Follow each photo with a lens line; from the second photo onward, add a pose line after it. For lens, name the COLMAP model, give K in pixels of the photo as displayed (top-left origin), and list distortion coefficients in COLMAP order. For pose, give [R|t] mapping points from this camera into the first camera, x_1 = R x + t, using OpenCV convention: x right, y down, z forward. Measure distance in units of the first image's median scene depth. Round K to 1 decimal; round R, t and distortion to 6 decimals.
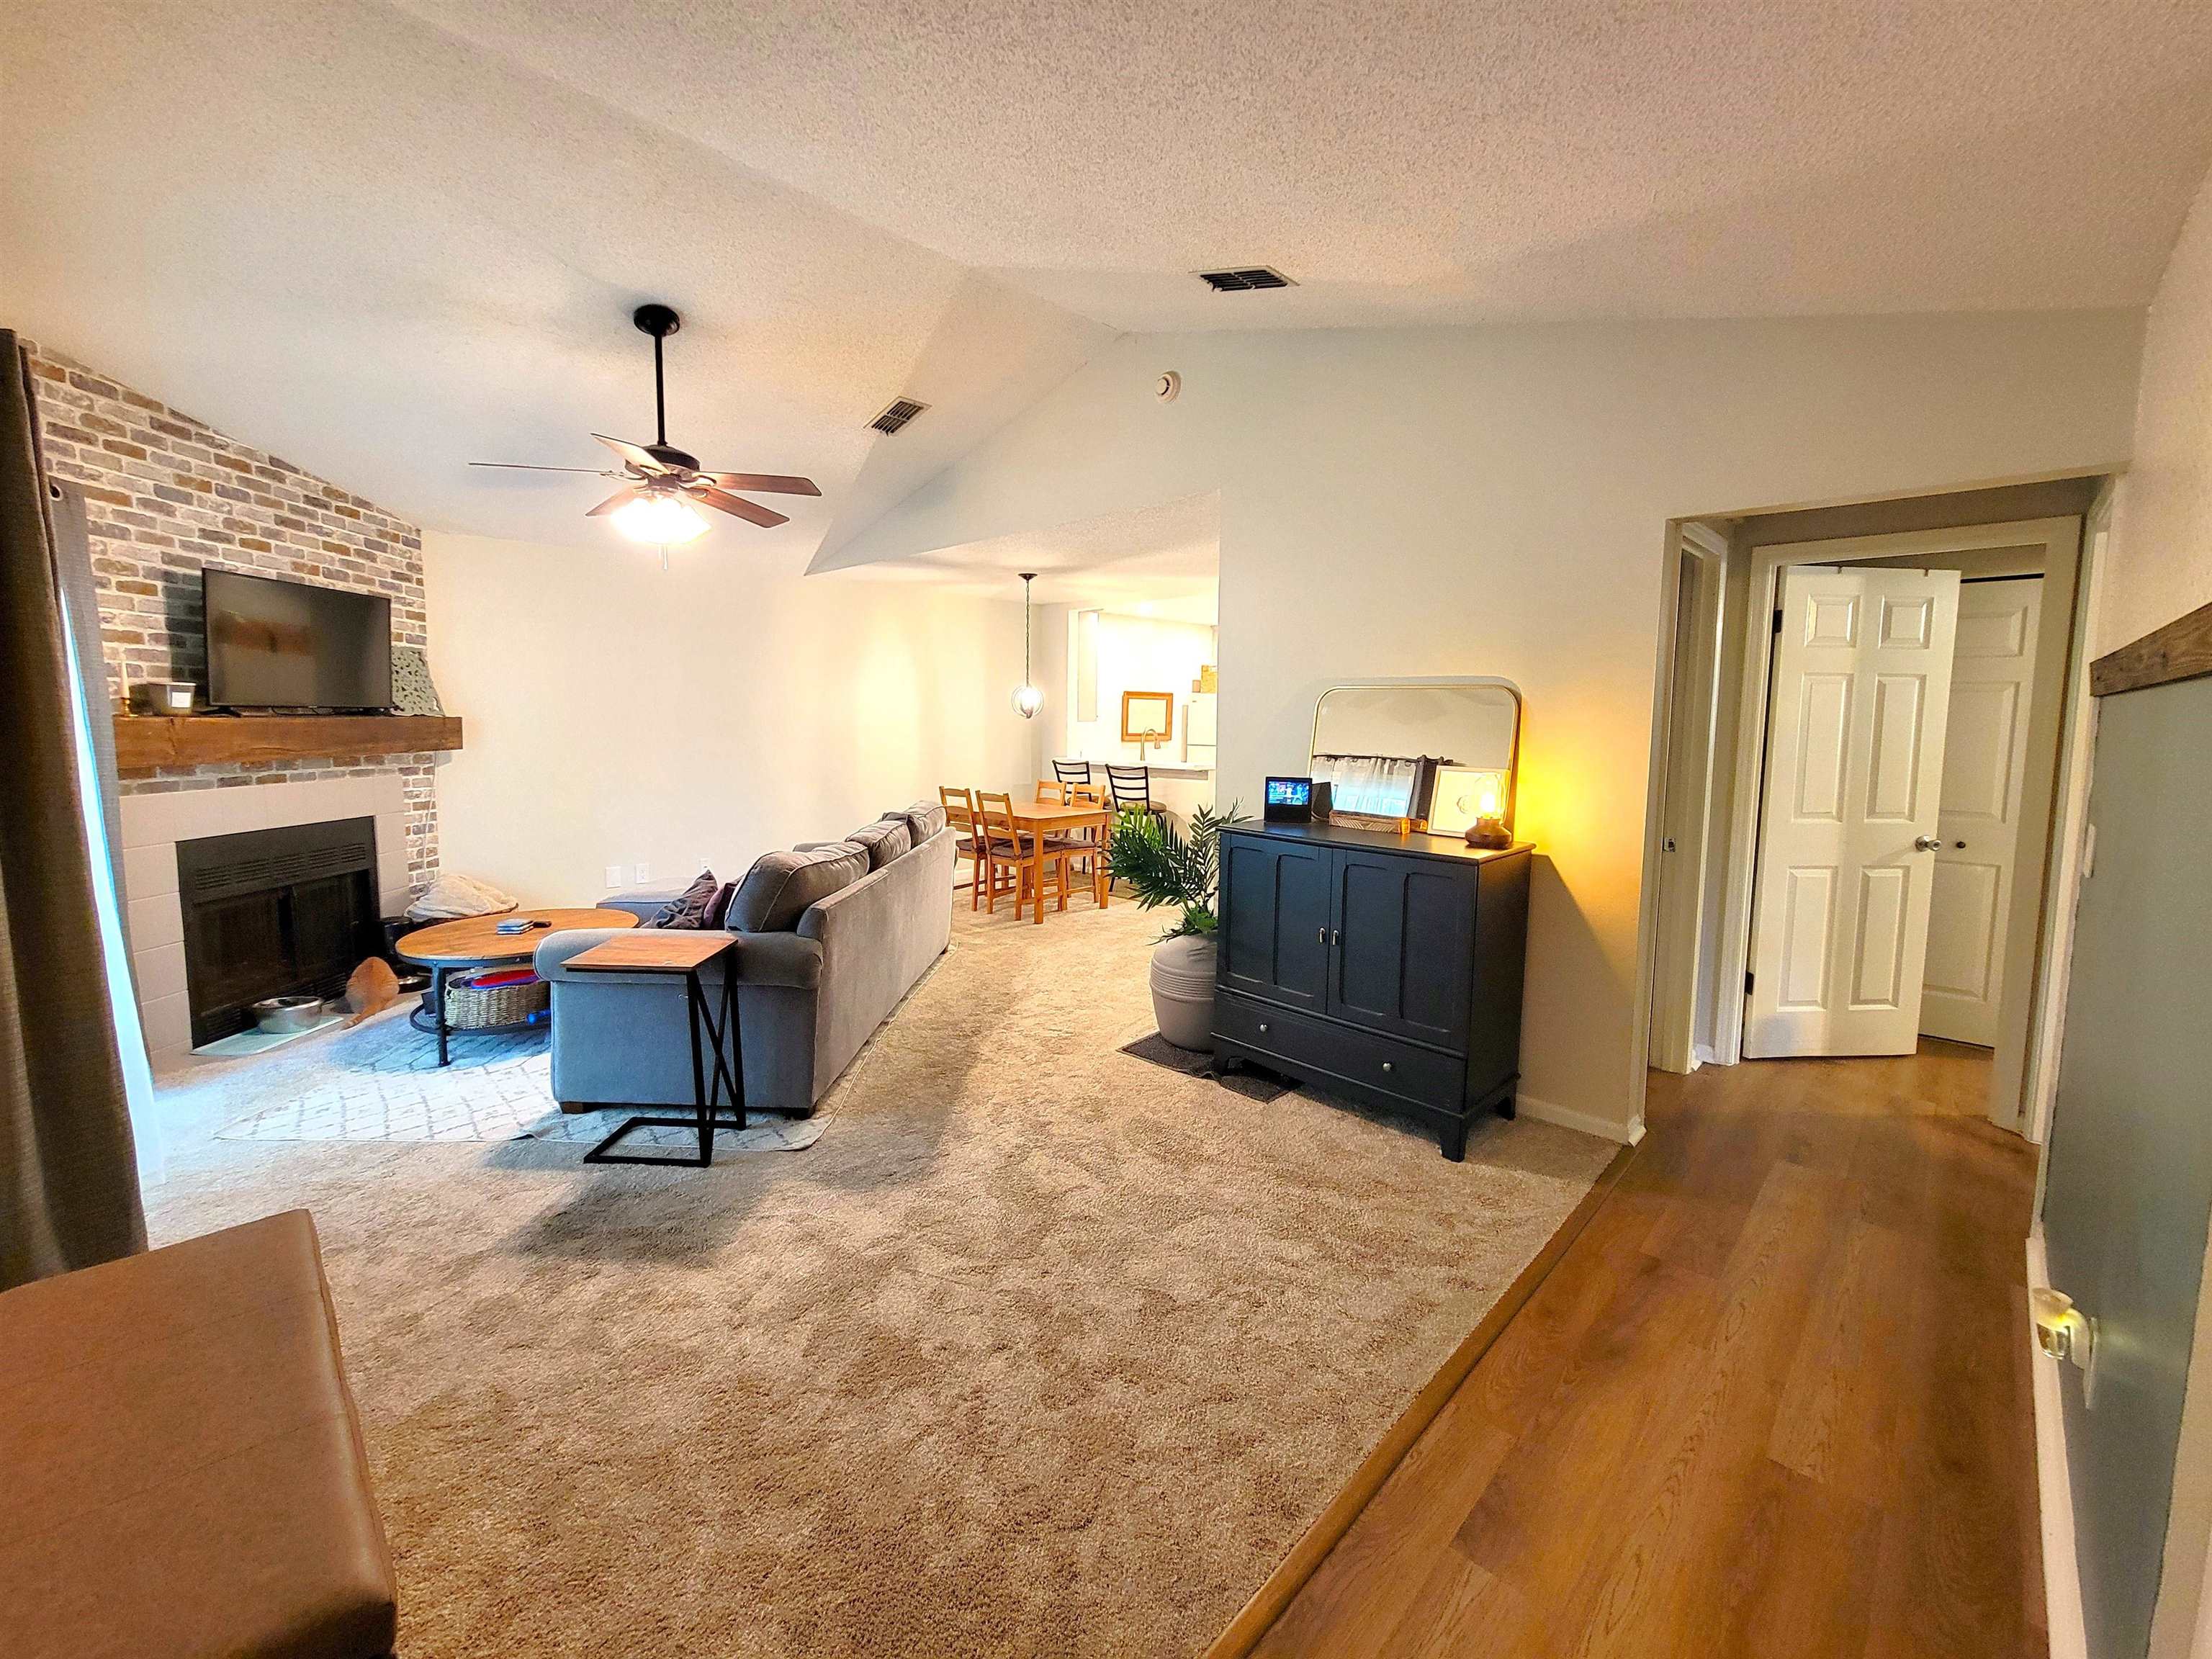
lens RADIAL K [[889.6, 0, 1104.1], [0, 889.6, 795.4], [0, 0, 1]] dist [0.001300, 0.000481]
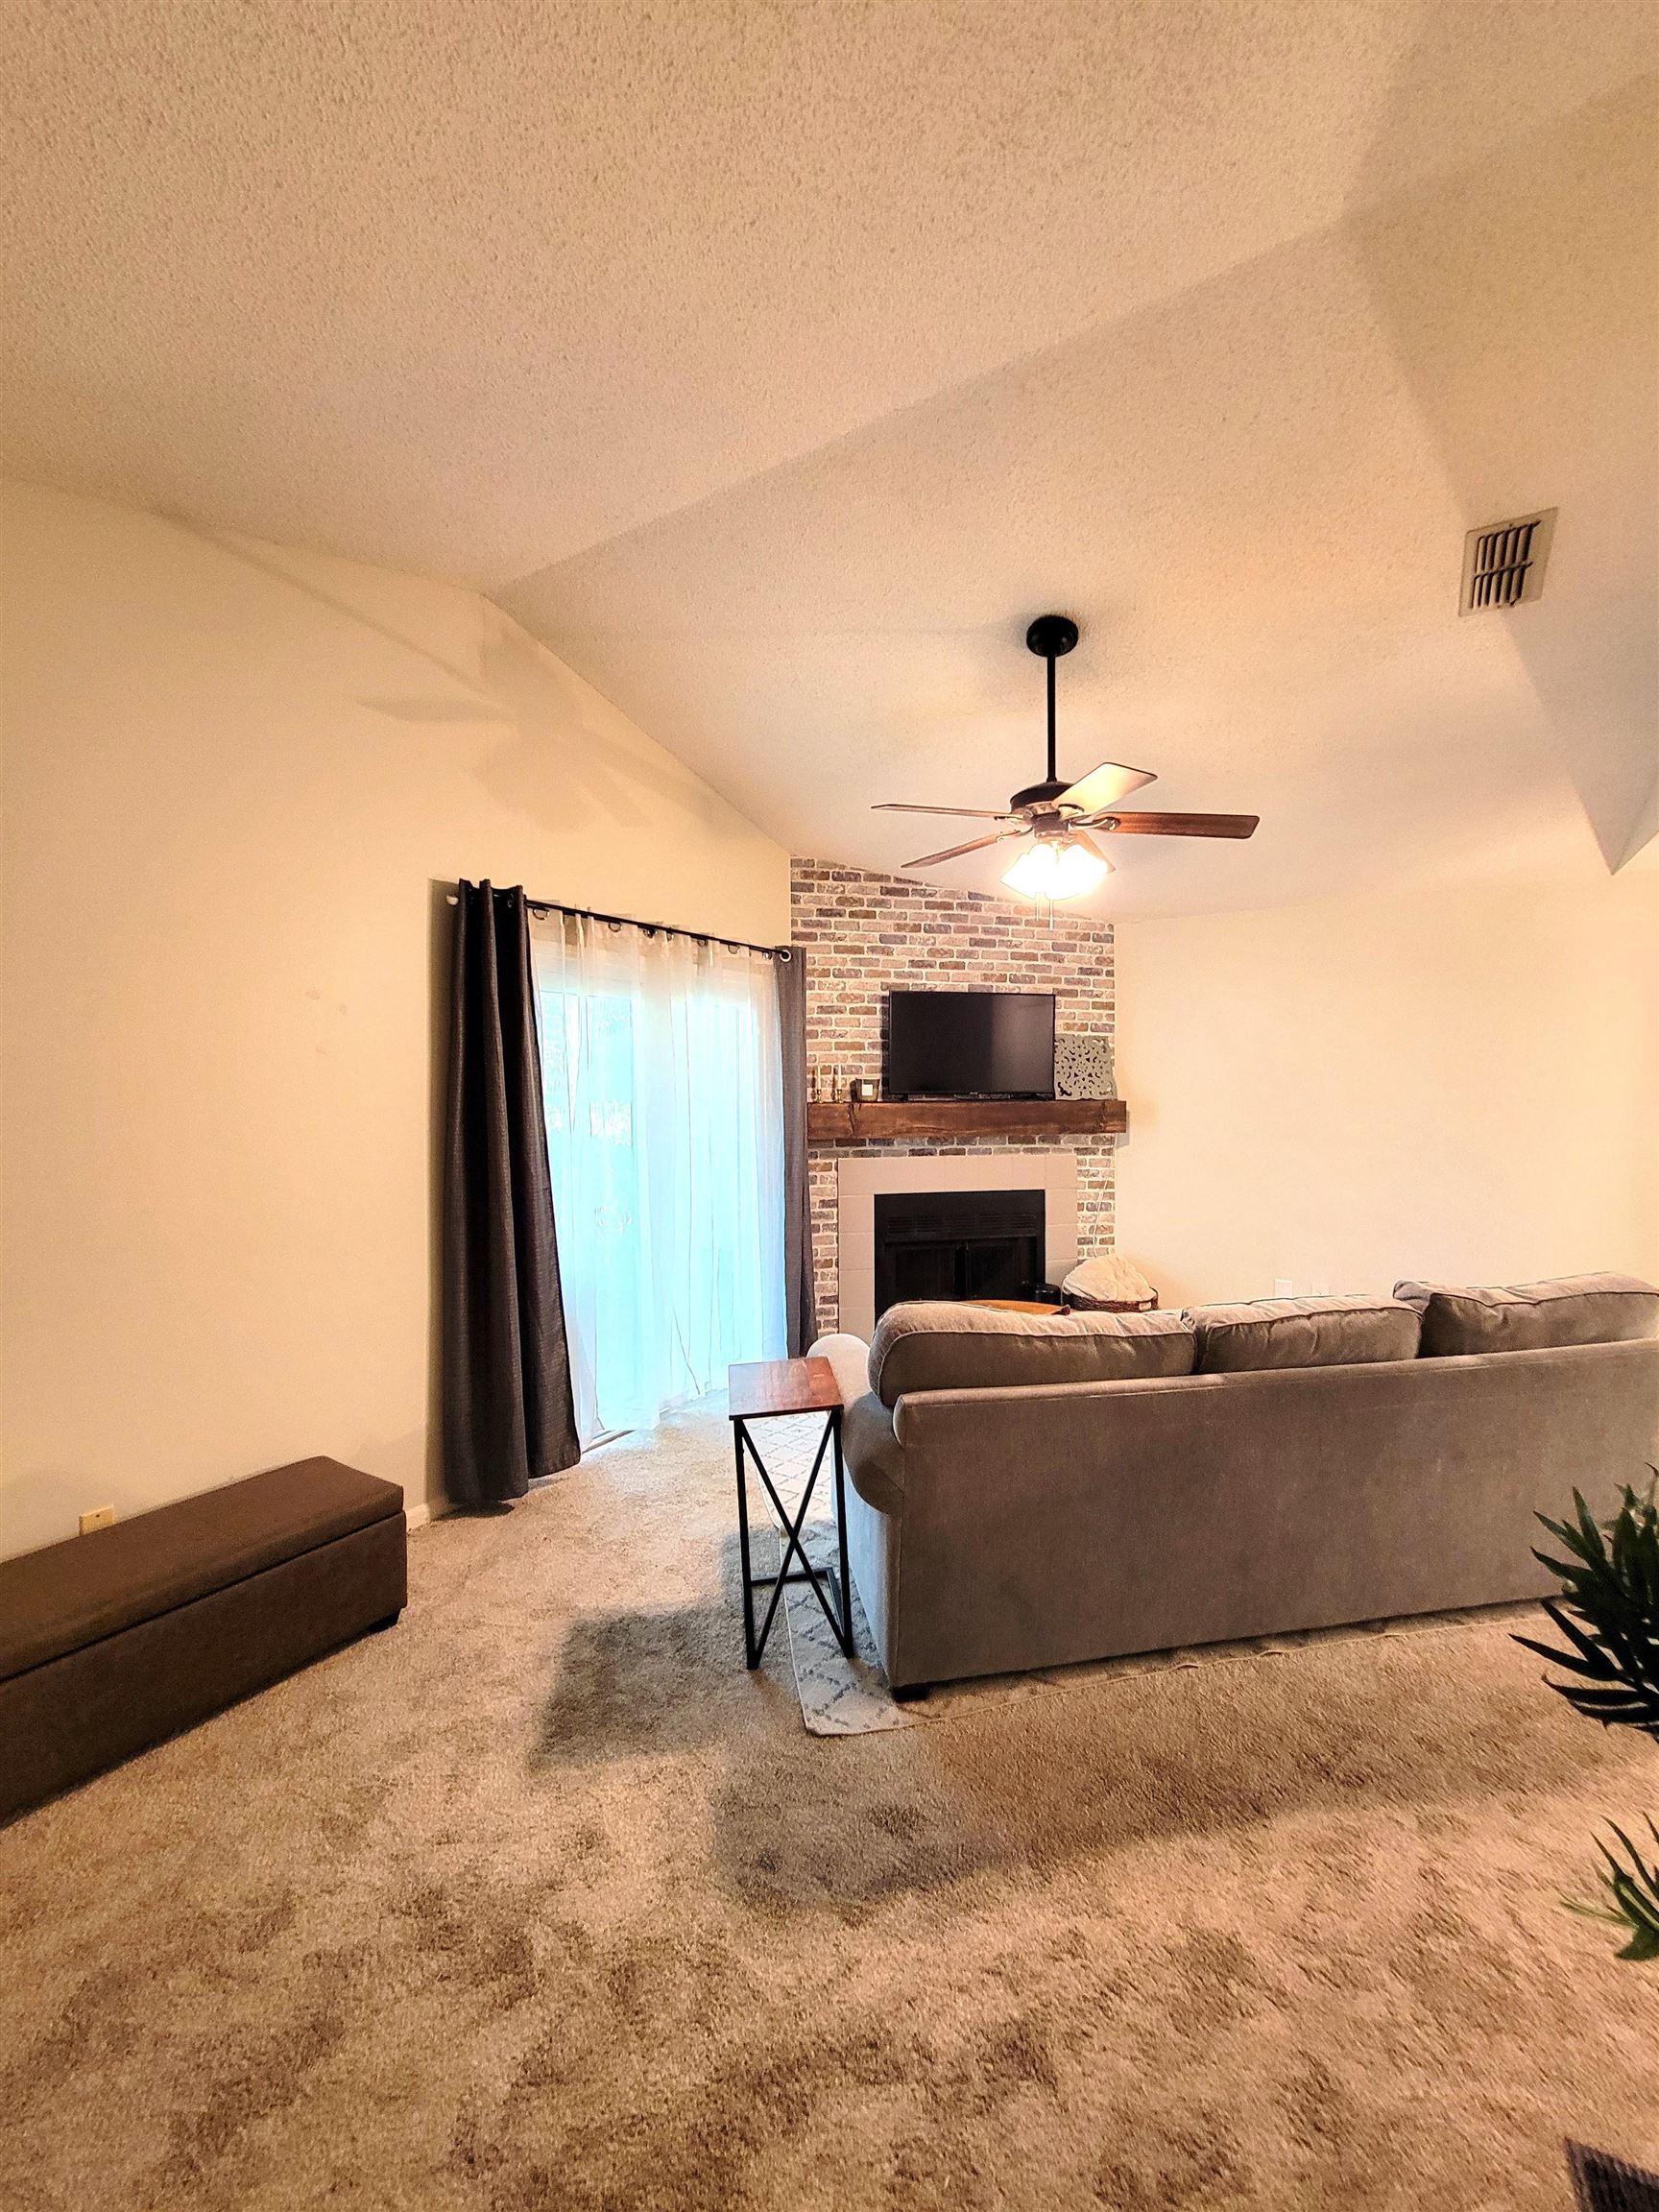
lens RADIAL K [[901.8, 0, 878.9], [0, 901.8, 1099.4], [0, 0, 1]] dist [-0.001940, -0.000086]
pose [[0.232246, 0.006664, -0.972634, 0.257404], [-0.080474, 0.996680, -0.012387, -0.067519], [0.969322, 0.081148, 0.232011, 0.608677]]
